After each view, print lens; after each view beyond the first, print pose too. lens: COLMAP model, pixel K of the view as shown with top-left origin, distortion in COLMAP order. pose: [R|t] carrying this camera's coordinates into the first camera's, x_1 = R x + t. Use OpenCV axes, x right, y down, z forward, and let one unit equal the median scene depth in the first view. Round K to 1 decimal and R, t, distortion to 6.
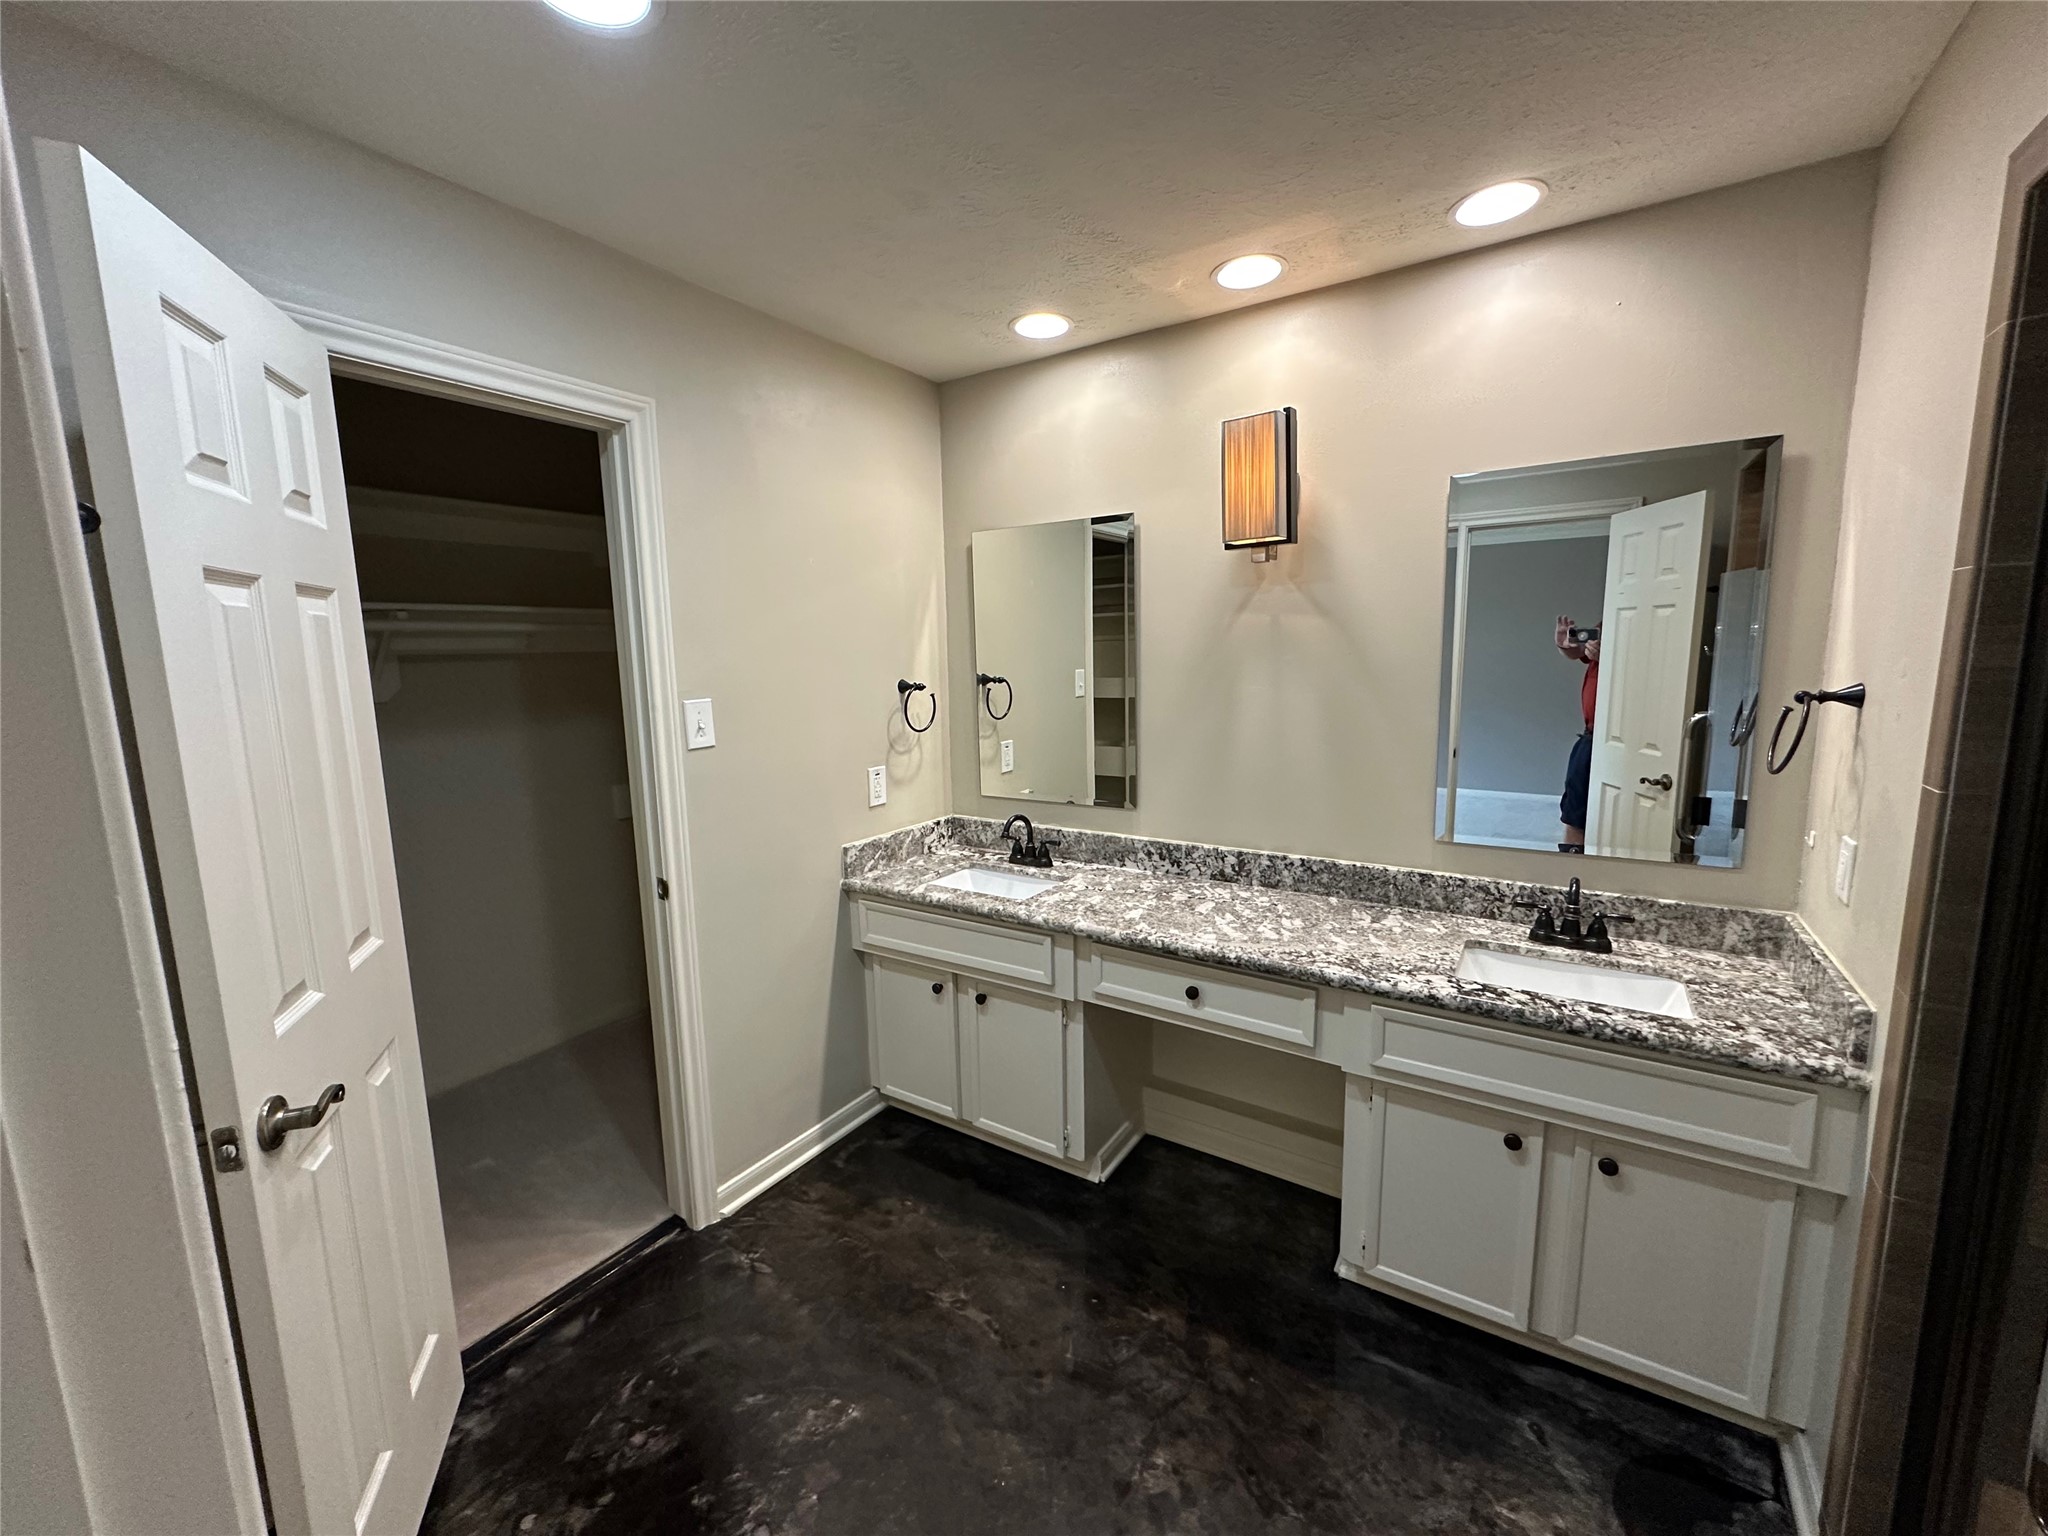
lens RADIAL K [[817.3, 0, 1025.5], [0, 817.3, 769.7], [0, 0, 1]] dist [-0.002417, 0.000497]
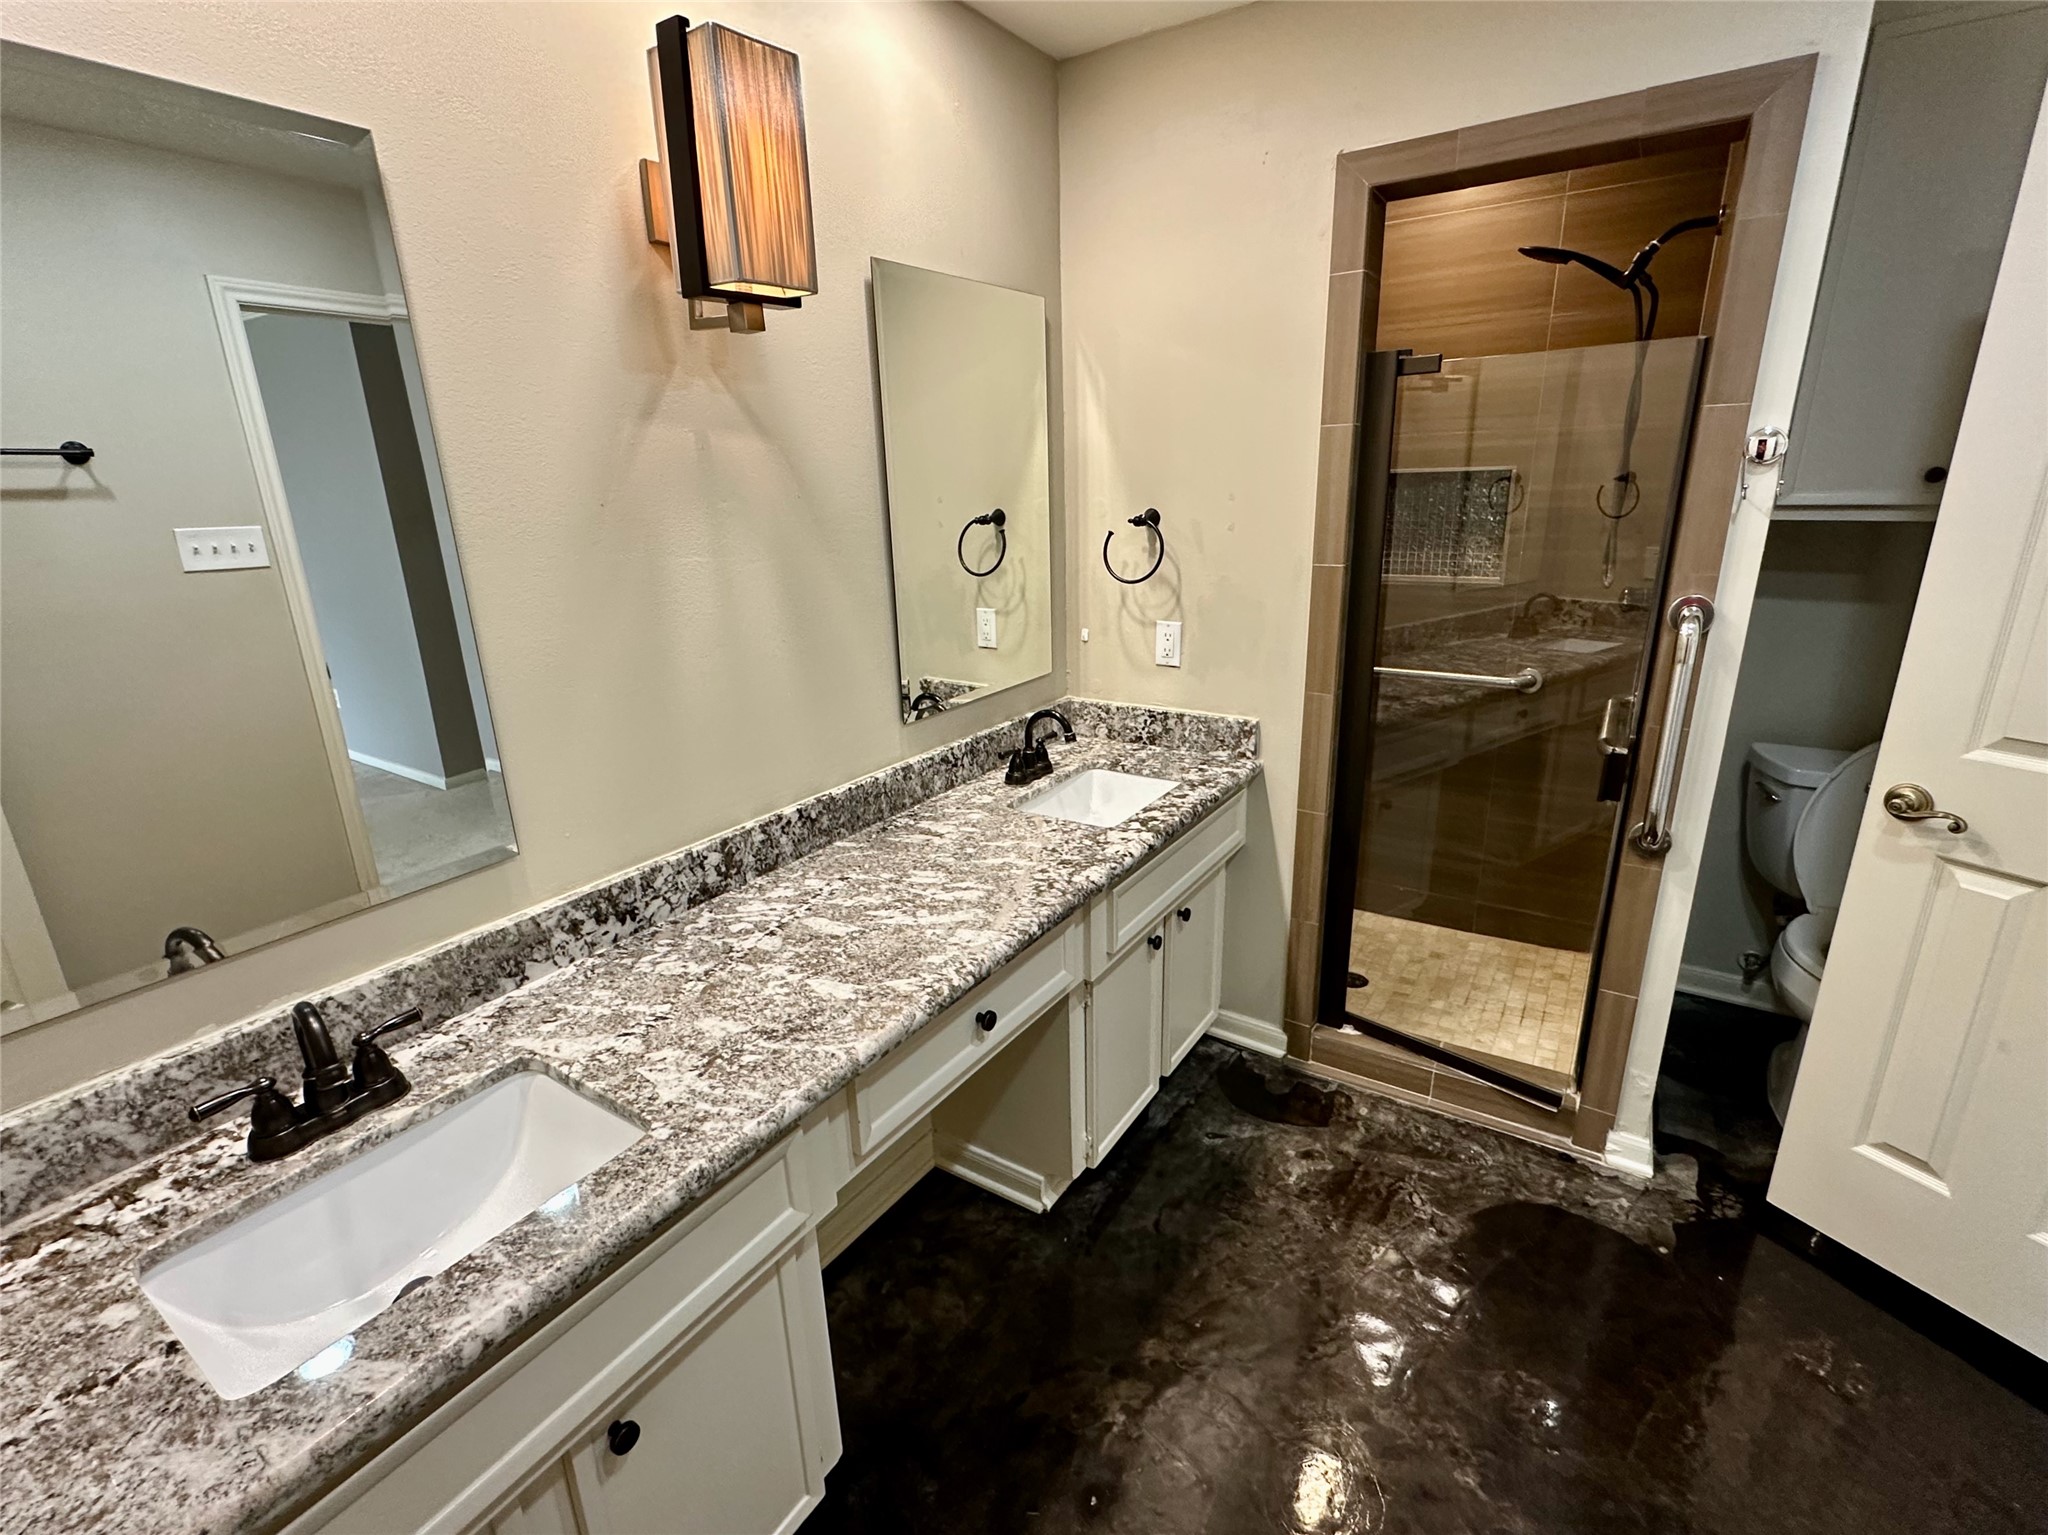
lens RADIAL K [[930.8, 0, 1020.2], [0, 930.8, 763.0], [0, 0, 1]] dist [-0.001025, 0.000224]
pose [[0.011414, -0.273249, 0.961876, -0.418495], [0.173771, 0.947844, 0.267201, -0.108370], [-0.984720, 0.164096, 0.058301, 0.820815]]
